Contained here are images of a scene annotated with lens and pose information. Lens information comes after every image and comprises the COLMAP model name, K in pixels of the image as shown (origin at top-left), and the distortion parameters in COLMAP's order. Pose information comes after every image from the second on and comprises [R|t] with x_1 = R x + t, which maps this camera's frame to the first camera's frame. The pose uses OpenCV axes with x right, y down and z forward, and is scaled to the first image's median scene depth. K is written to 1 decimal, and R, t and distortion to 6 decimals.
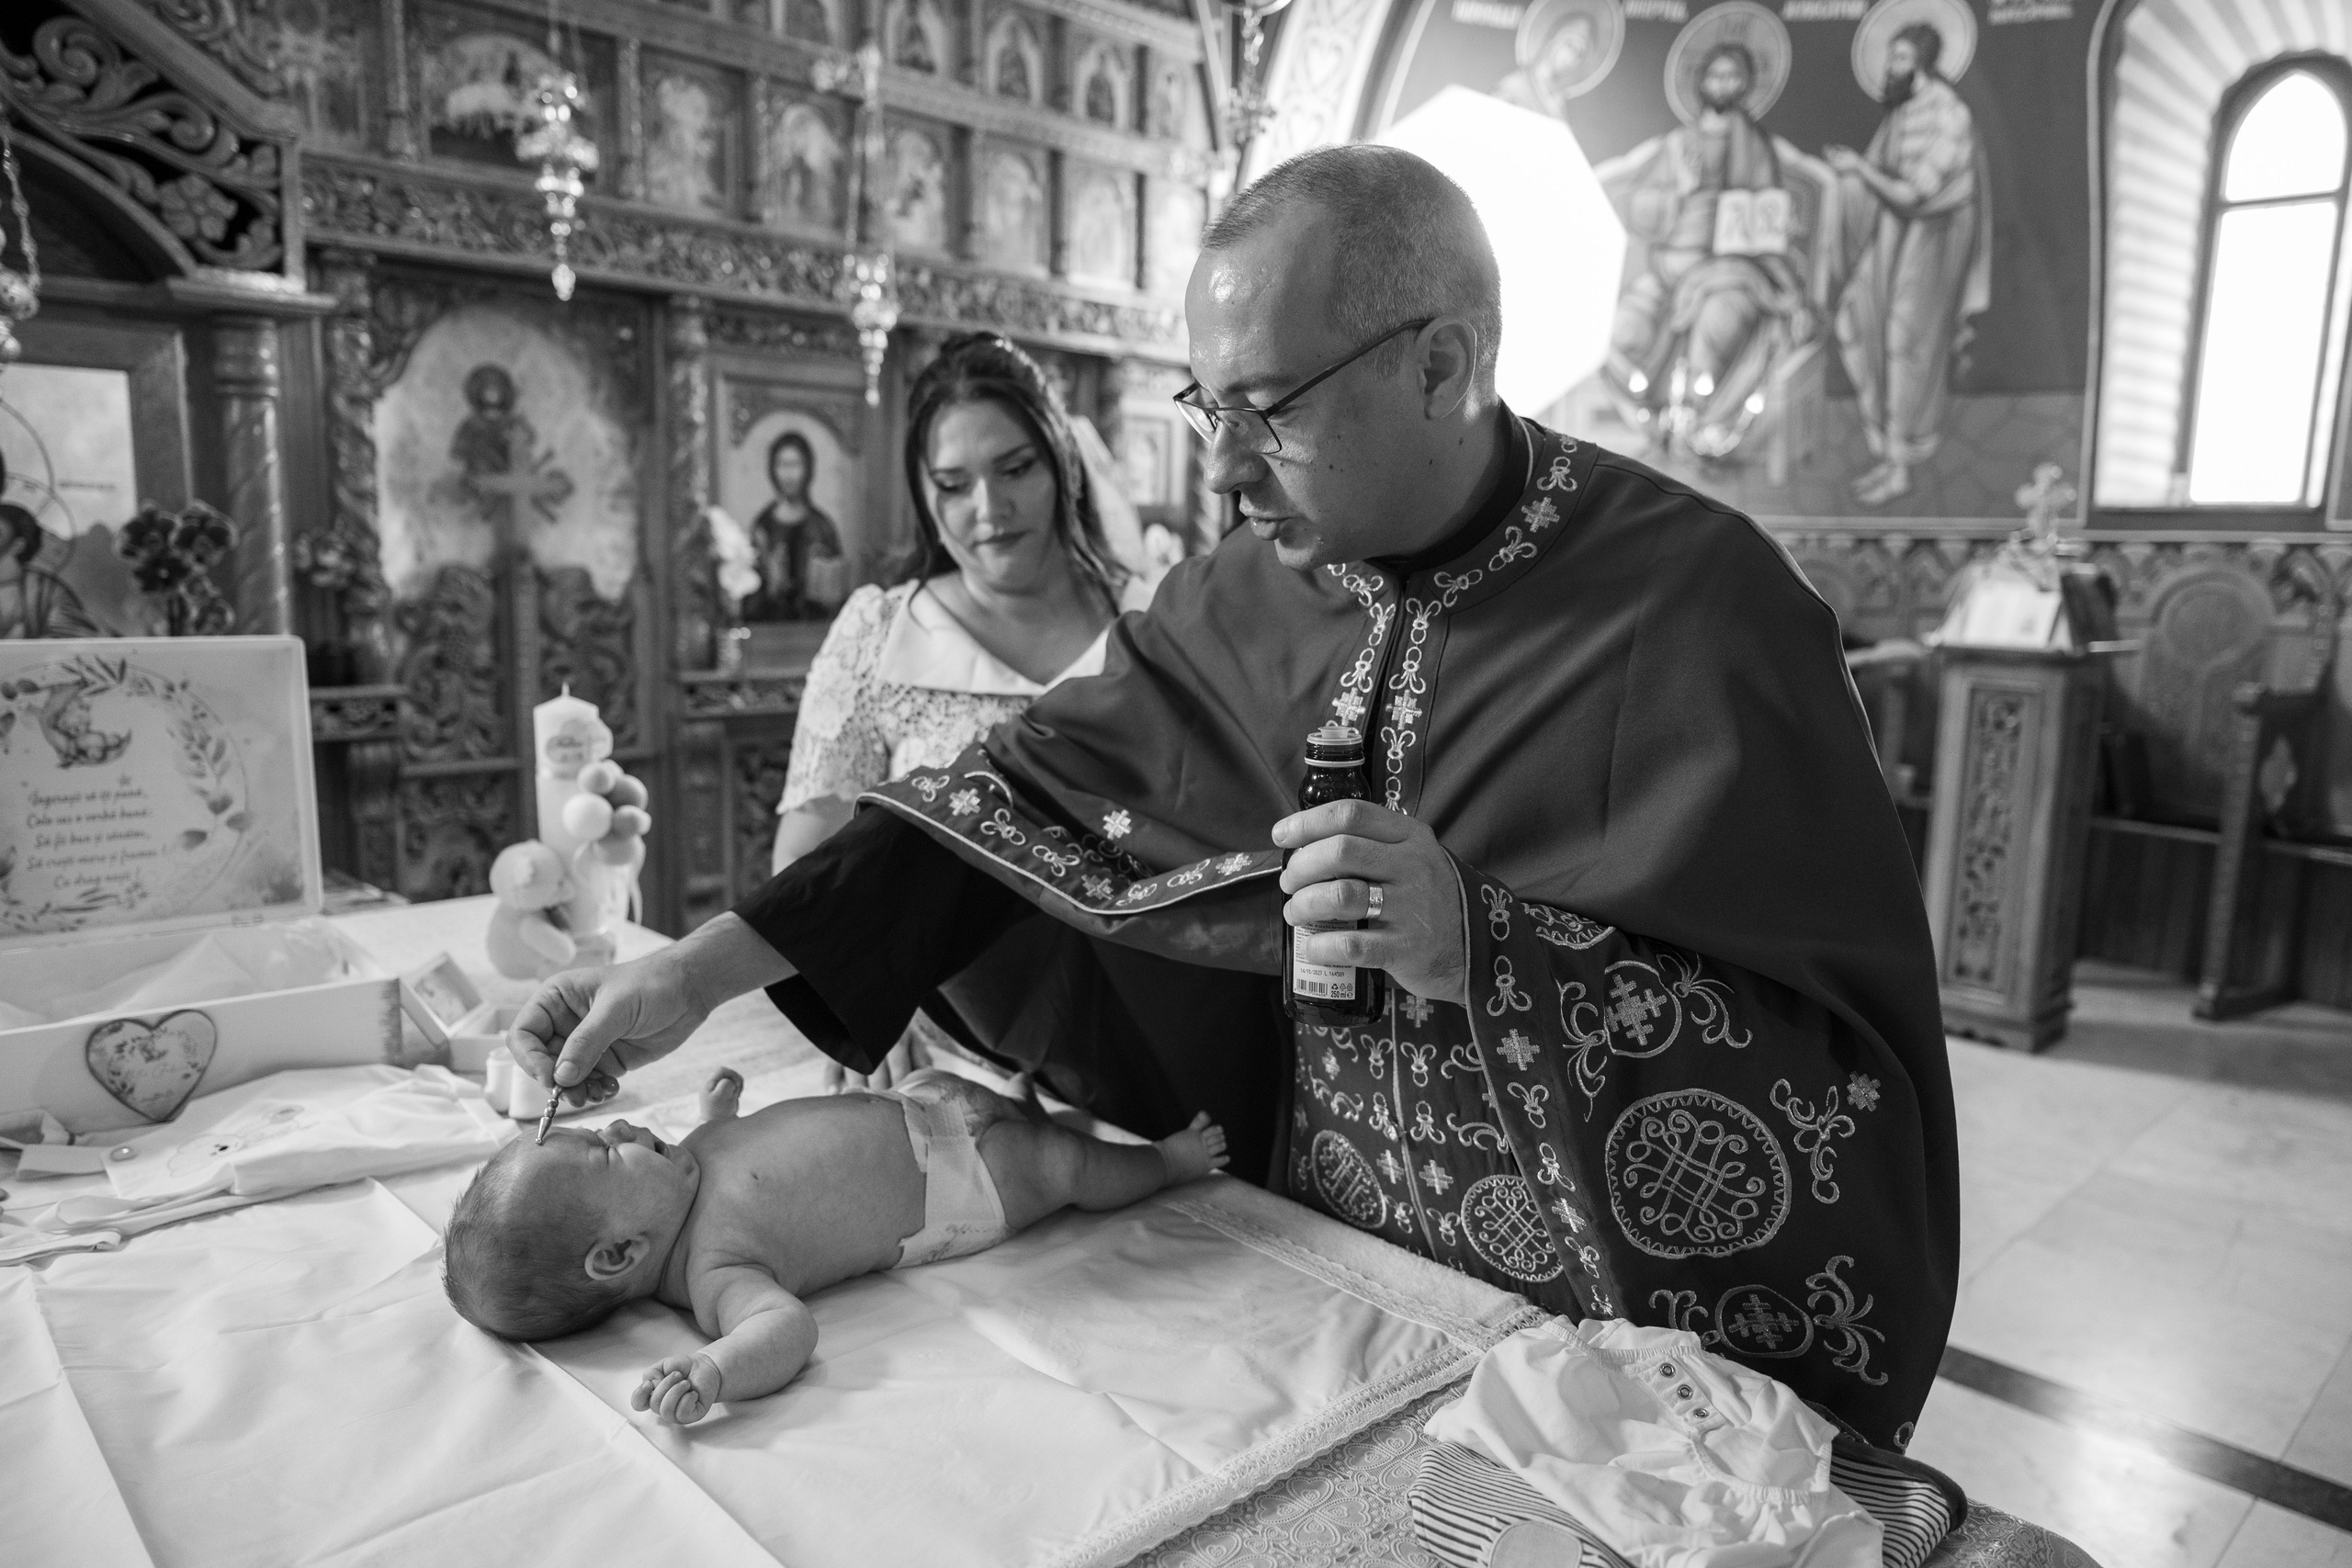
lens RADIAL K [[1564.0, 0, 1176.0], [0, 1564.0, 784.0], [0, 0, 1]] dist [0.005789, 0.000635]
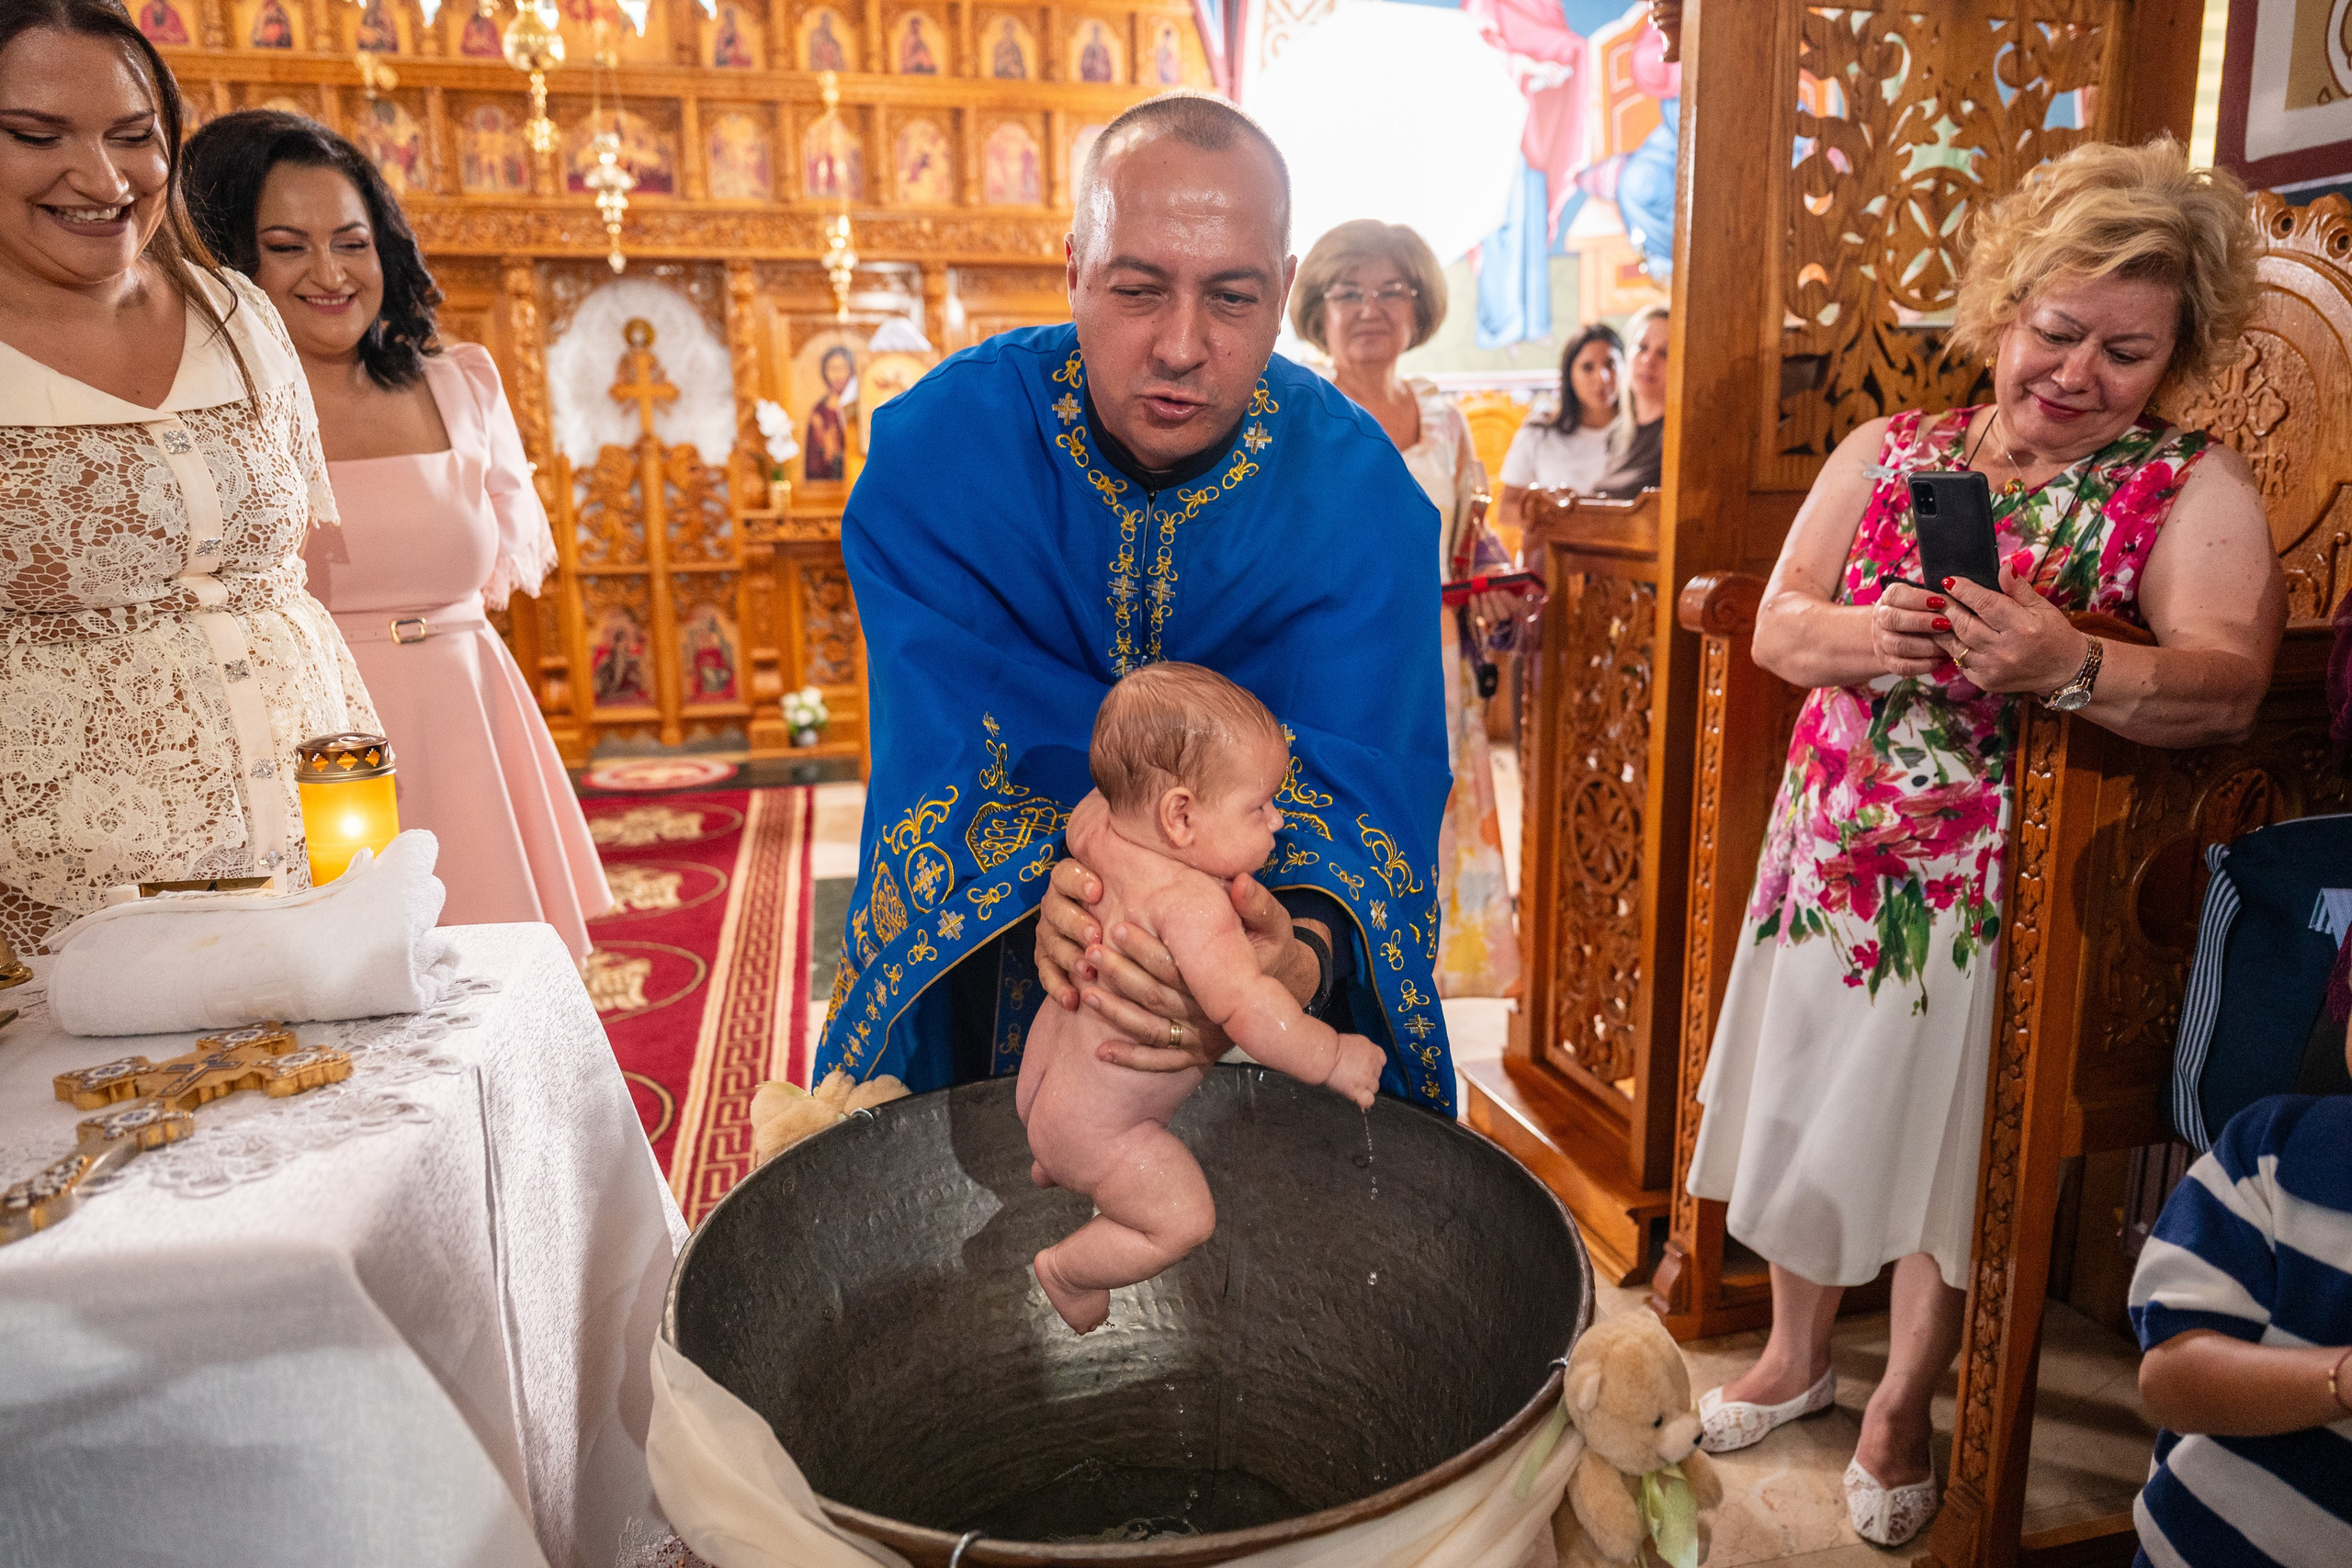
lens RADIAL K [[1564.0, 0, 1176.0], [0, 1564.0, 784.0], [0, 0, 1]] dist [0.005789, 0.000635]
pose [[0.847600, 0.069894, -0.526013, 0.860602], [-0.047602, 0.997306, 0.055812, 0.088288], [0.528497, -0.022267, 0.848643, -0.072925]]
